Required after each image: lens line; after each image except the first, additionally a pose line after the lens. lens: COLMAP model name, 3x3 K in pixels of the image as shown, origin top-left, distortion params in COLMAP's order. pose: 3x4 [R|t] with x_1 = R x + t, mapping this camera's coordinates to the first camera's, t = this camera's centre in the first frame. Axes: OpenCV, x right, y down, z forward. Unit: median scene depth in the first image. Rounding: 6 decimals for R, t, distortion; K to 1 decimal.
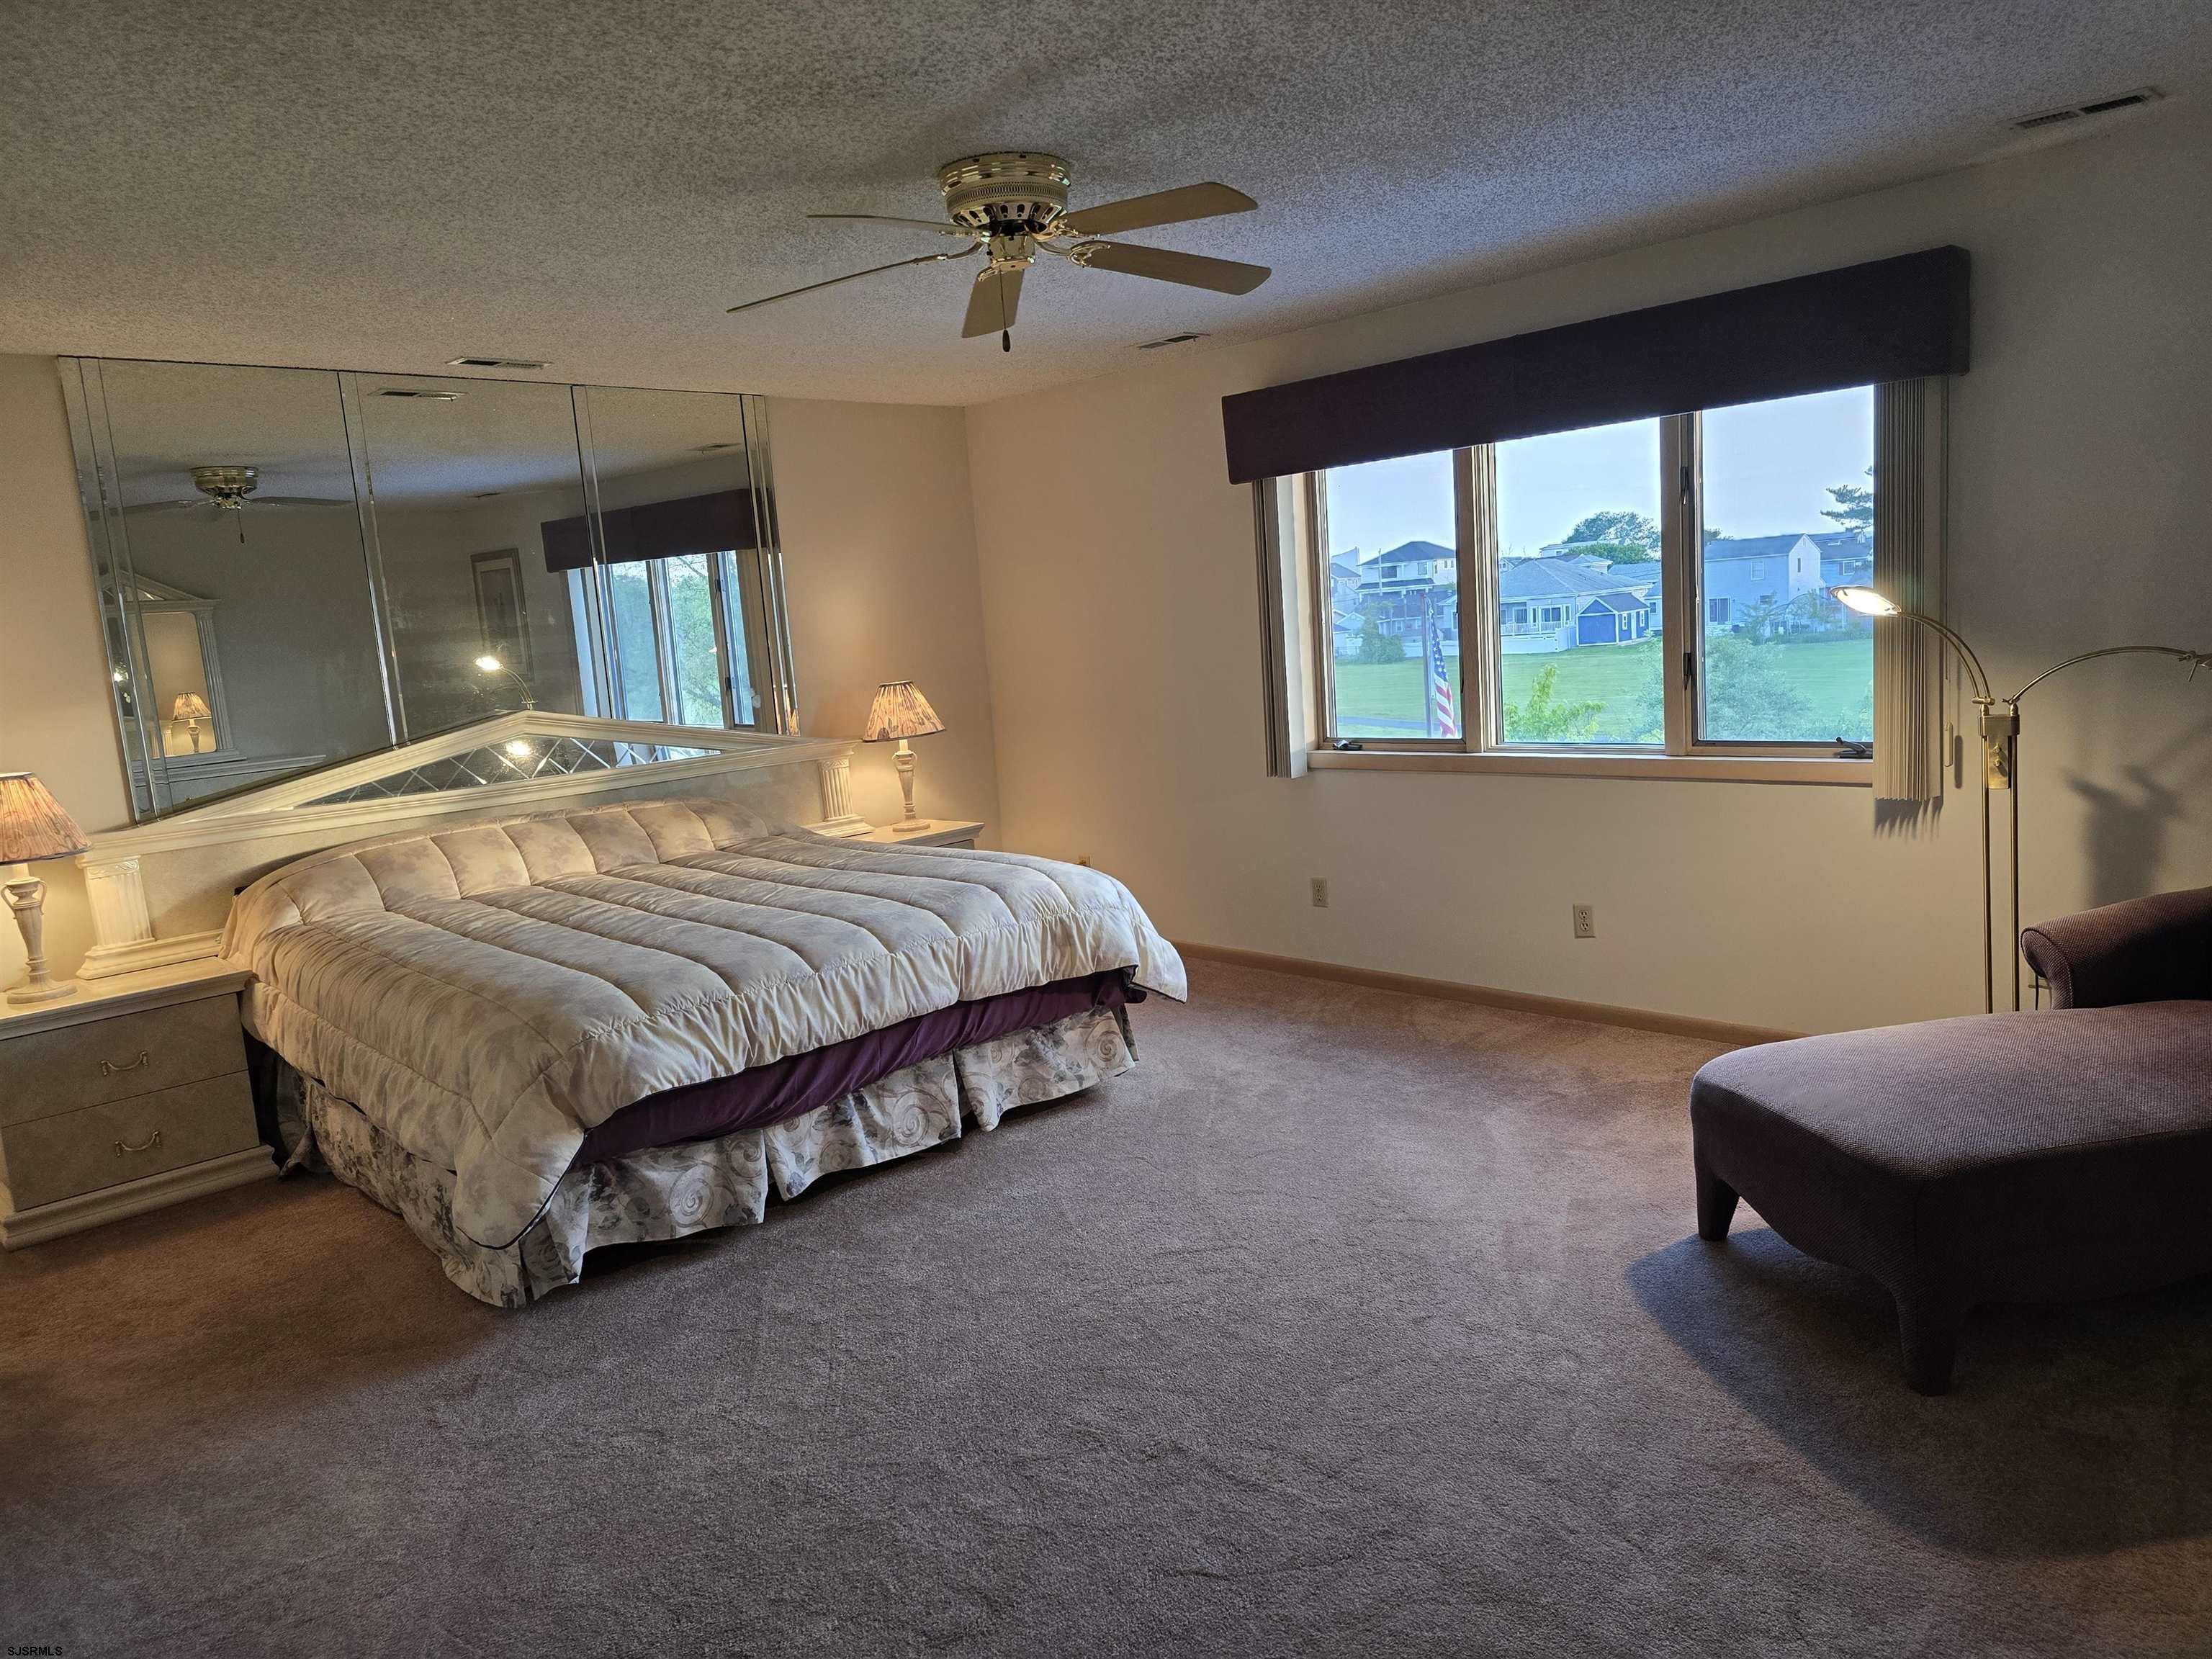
lens RADIAL K [[1483.0, 0, 1106.7], [0, 1483.0, 827.9], [0, 0, 1]] dist [0.066254, -0.060917]
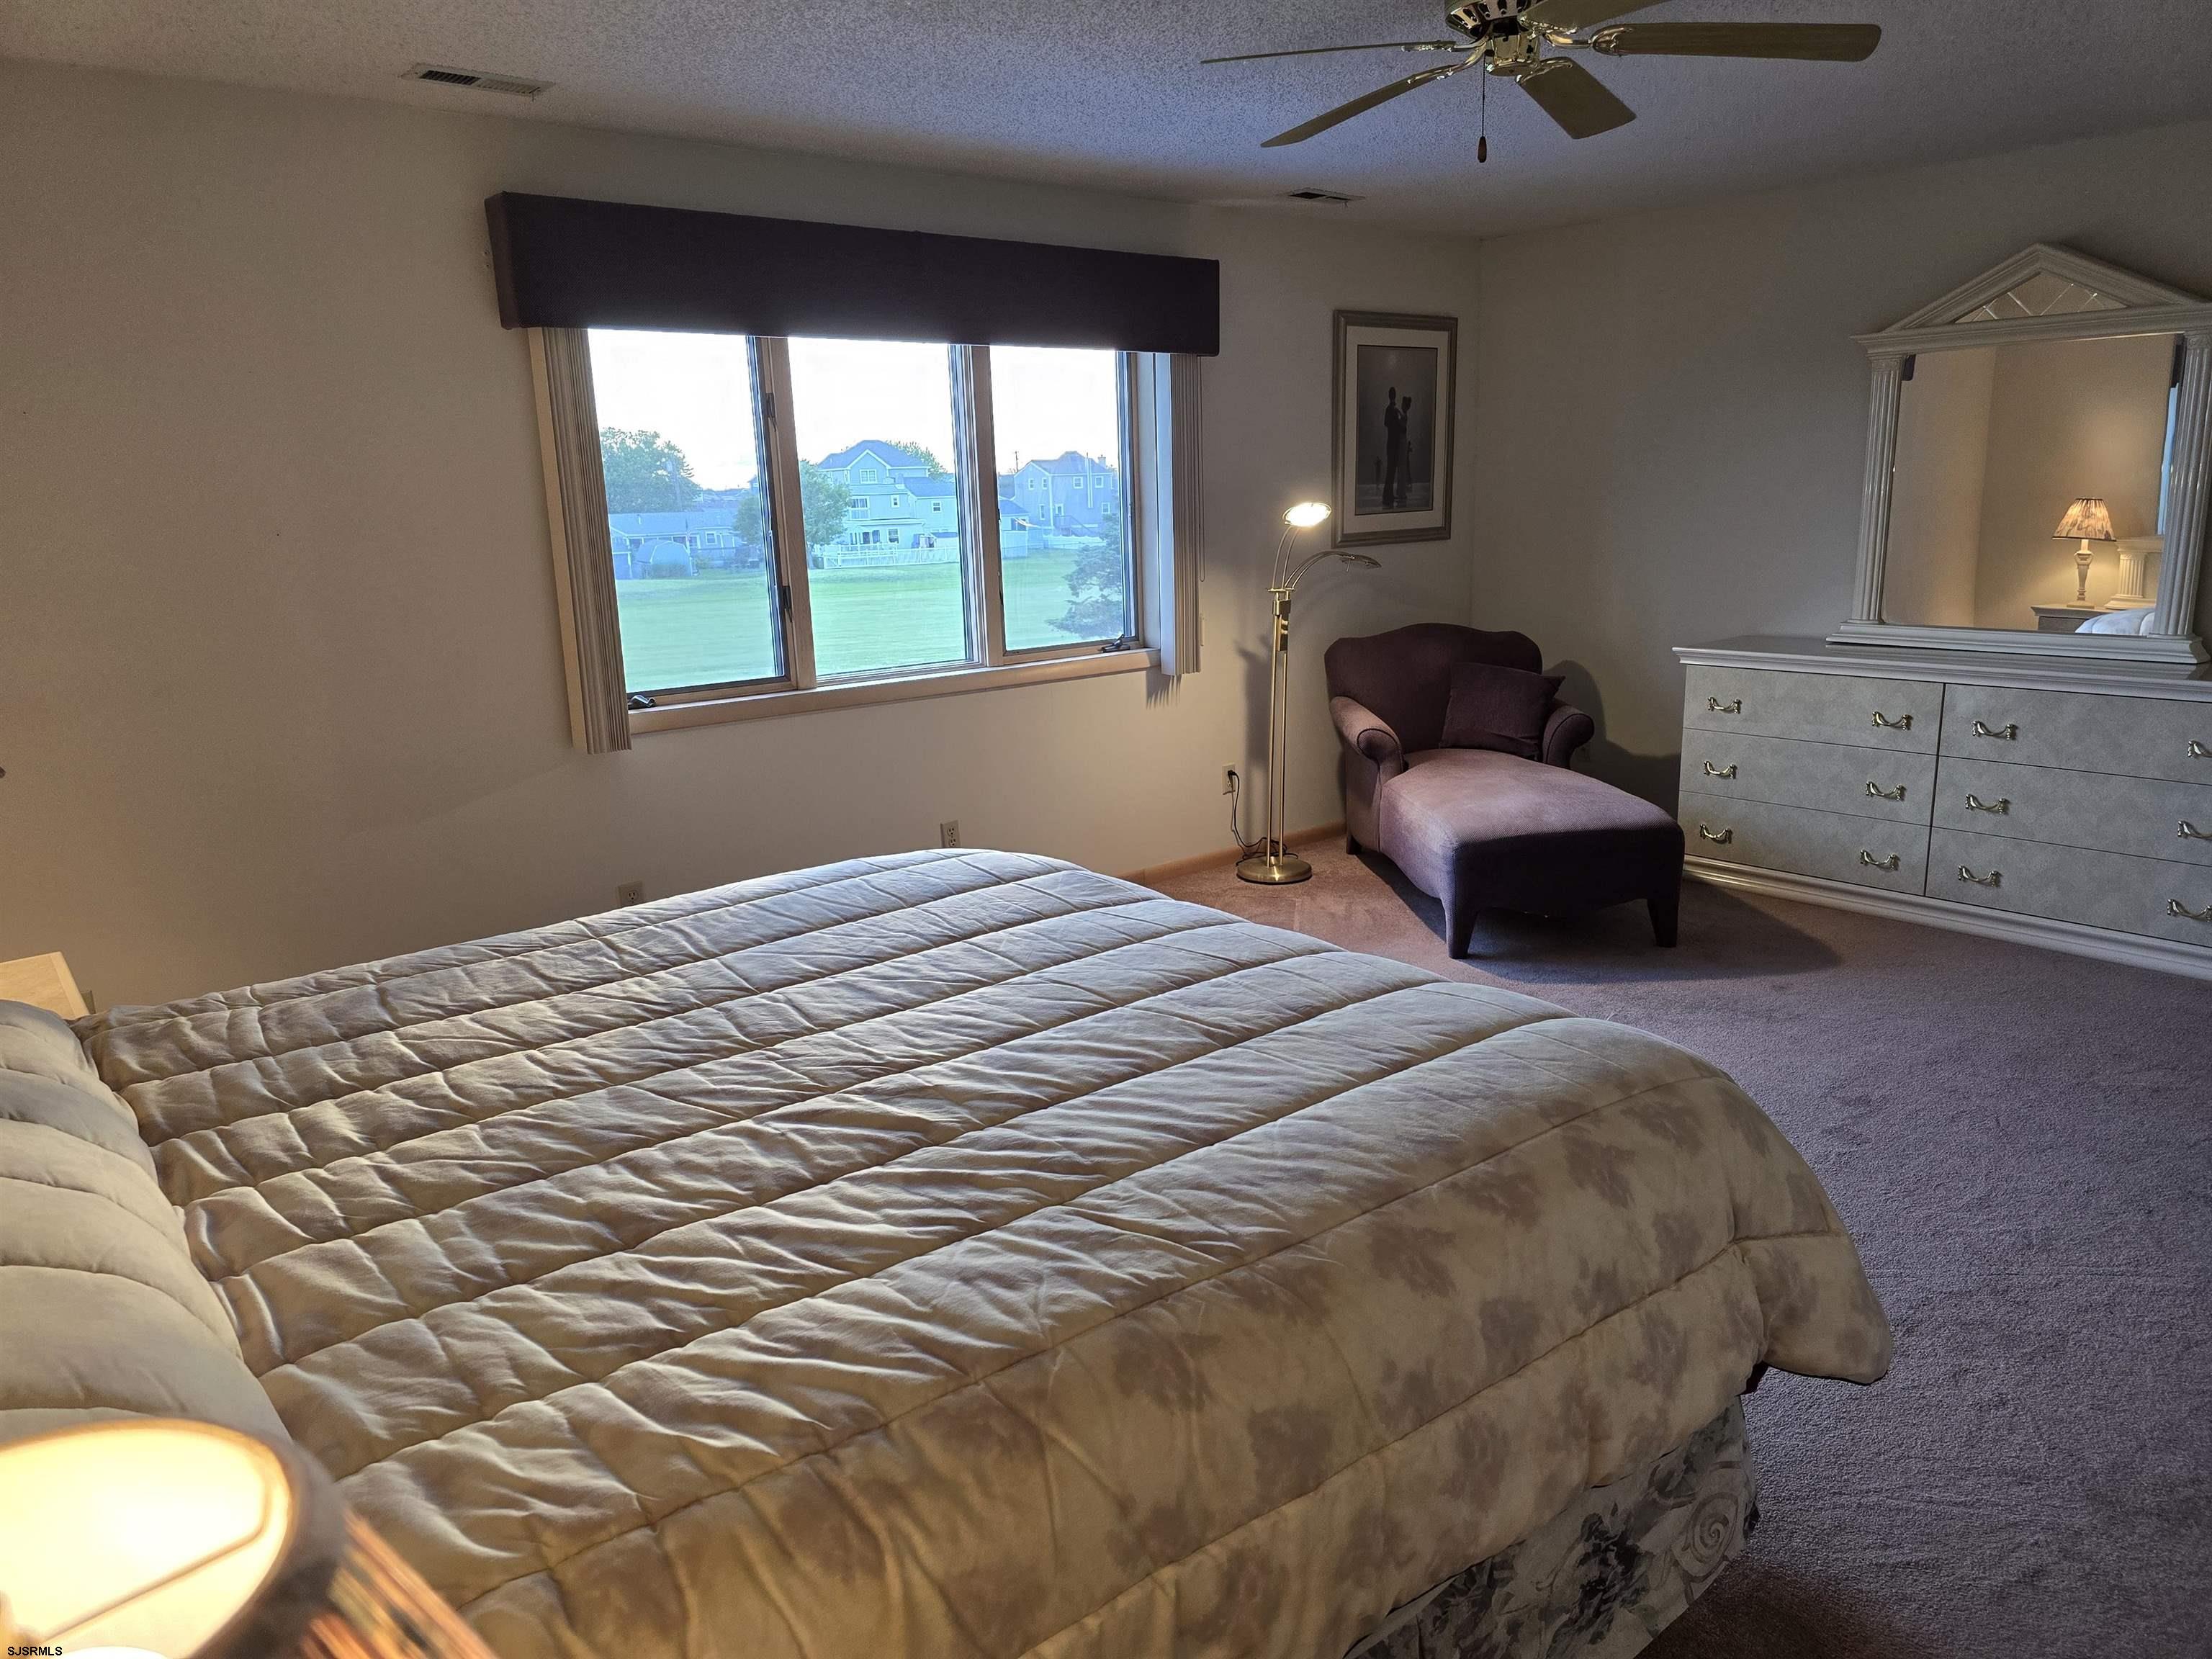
lens RADIAL K [[1483.0, 0, 1108.0], [0, 1483.0, 830.0], [0, 0, 1]] dist [0.066254, -0.060917]
pose [[0.062147, -0.156160, 0.985775, -0.678053], [0.165937, 0.975554, 0.144079, -0.071340], [-0.984176, 0.154622, 0.086540, 0.818662]]
